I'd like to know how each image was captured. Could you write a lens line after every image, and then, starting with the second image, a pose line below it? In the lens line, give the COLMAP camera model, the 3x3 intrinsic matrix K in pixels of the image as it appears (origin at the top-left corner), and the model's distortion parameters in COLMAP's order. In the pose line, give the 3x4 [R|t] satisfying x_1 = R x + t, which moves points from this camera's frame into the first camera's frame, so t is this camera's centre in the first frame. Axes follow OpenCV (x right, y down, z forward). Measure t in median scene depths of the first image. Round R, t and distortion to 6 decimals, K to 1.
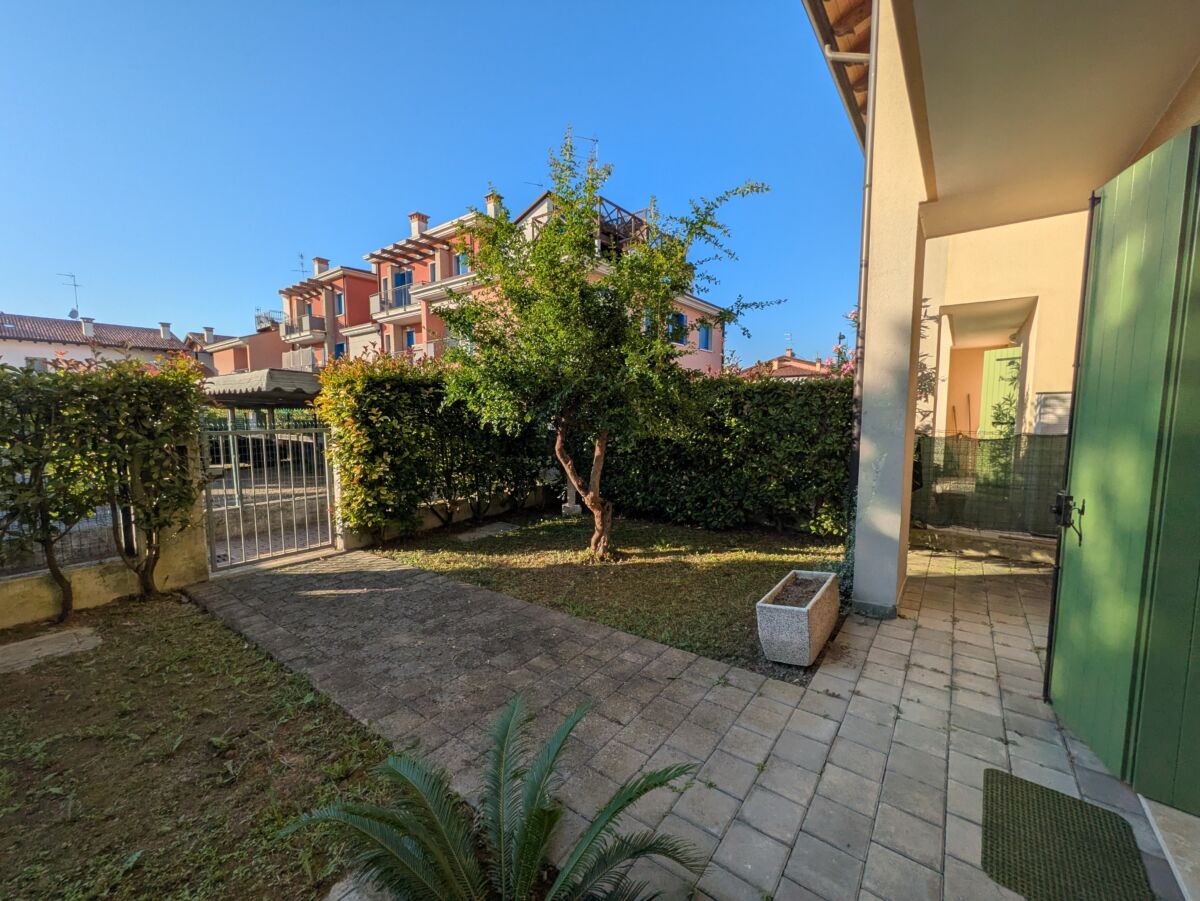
lens RADIAL K [[473.8, 0, 601.0], [0, 473.8, 449.9], [0, 0, 1]] dist [-0.000575, 0.000165]
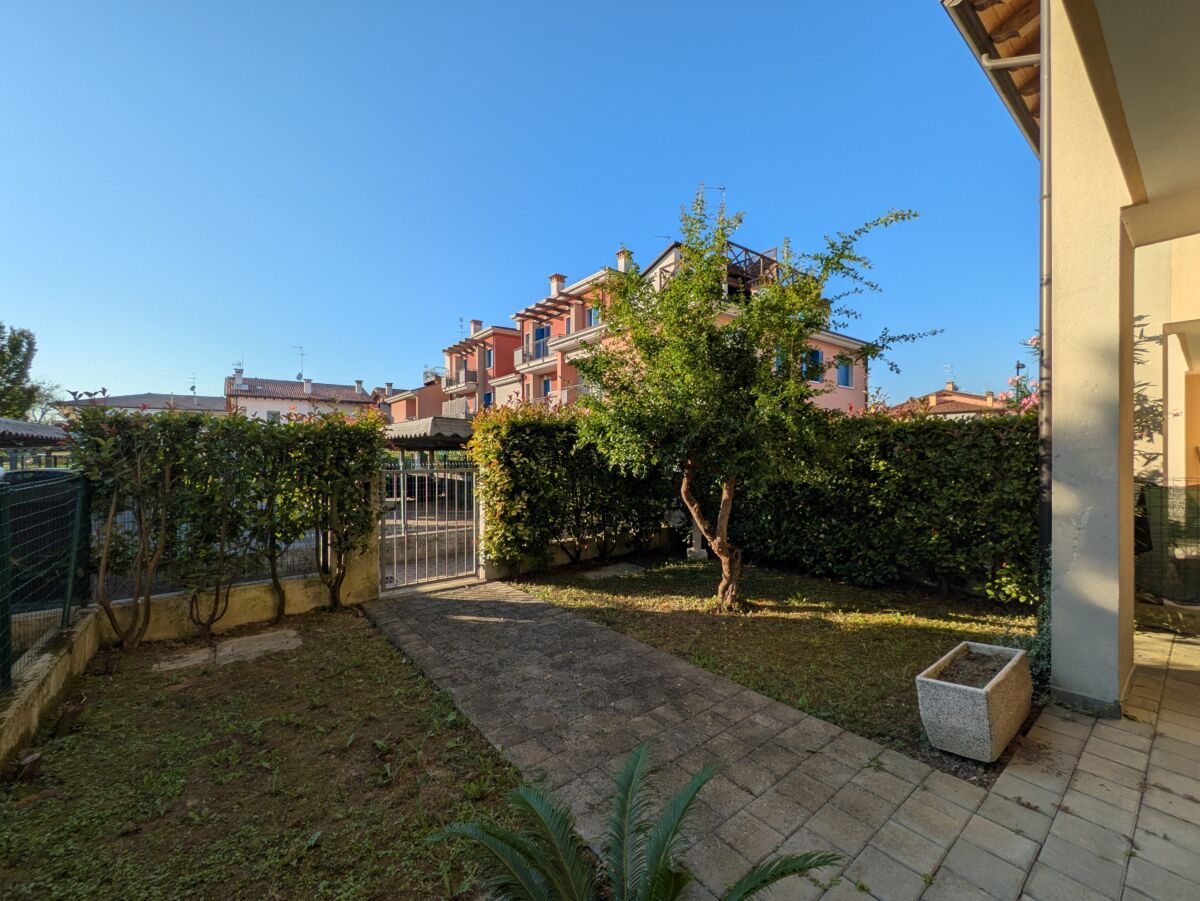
lens RADIAL K [[473.8, 0, 601.7], [0, 473.8, 451.1], [0, 0, 1]] dist [-0.000575, 0.000165]
pose [[0.966077, -0.000635, -0.258252, -0.001611], [-0.021354, 0.996376, -0.082330, -0.001138], [0.257368, 0.085052, 0.962563, -0.008756]]
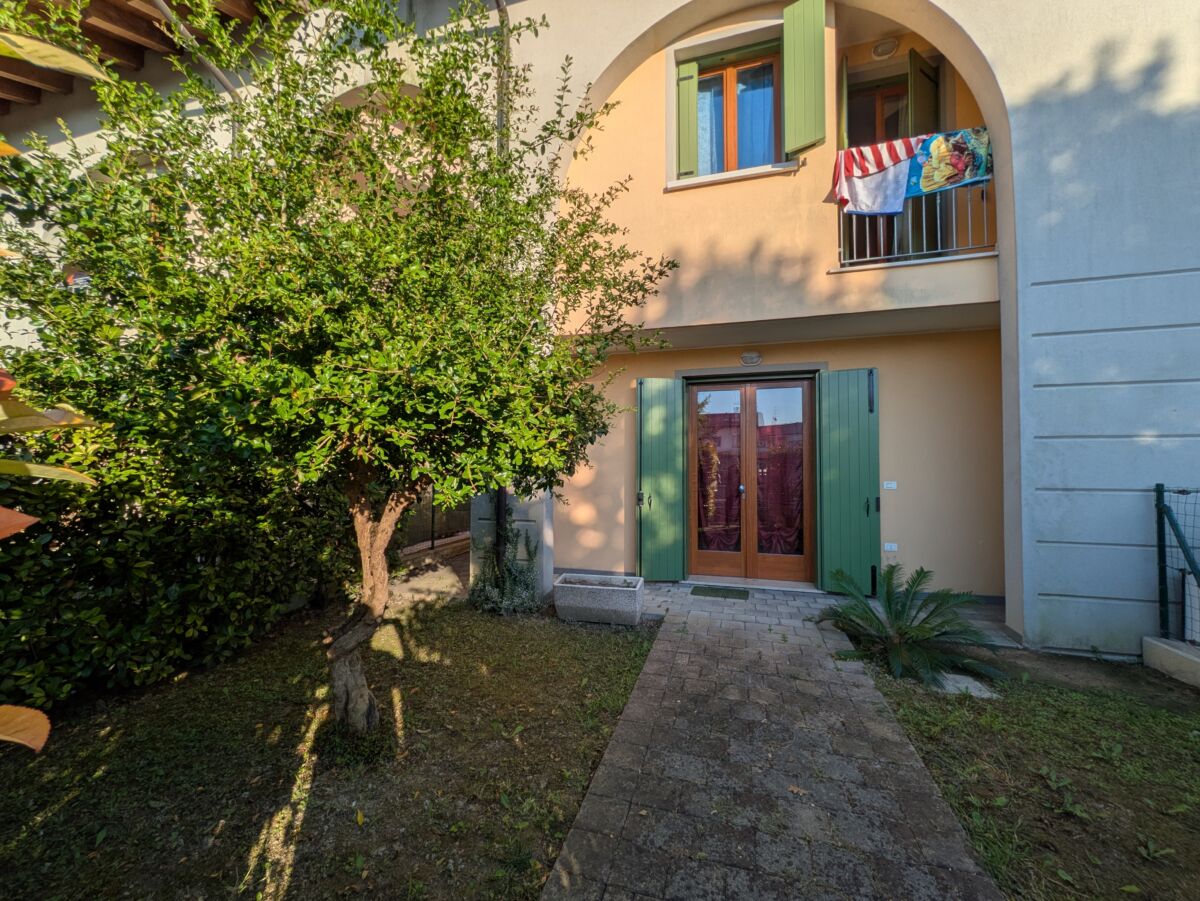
lens RADIAL K [[473.8, 0, 599.6], [0, 473.8, 451.8], [0, 0, 1]] dist [-0.000575, 0.000165]
pose [[-0.352947, 0.027098, 0.935251, -0.787833], [0.078641, 0.996903, 0.000794, -0.087008], [-0.932332, 0.073829, -0.353985, 1.238582]]
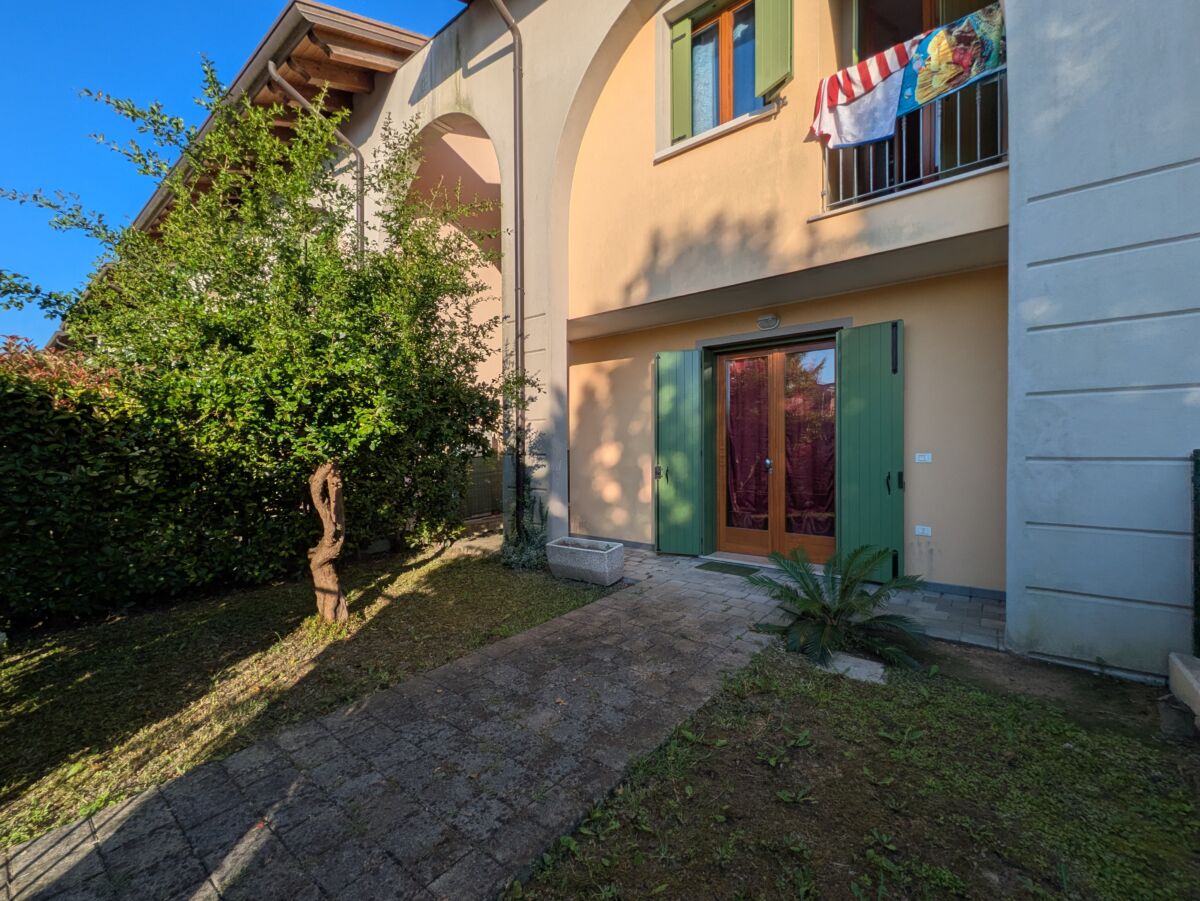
lens RADIAL K [[505.3, 0, 600.4], [0, 505.3, 452.2], [0, 0, 1]] dist [-0.000884, -0.000056]
pose [[0.026327, -0.008605, 0.999616, -1.053683], [0.091991, 0.995741, 0.006149, -0.017569], [-0.995412, 0.091794, 0.027006, 0.728932]]
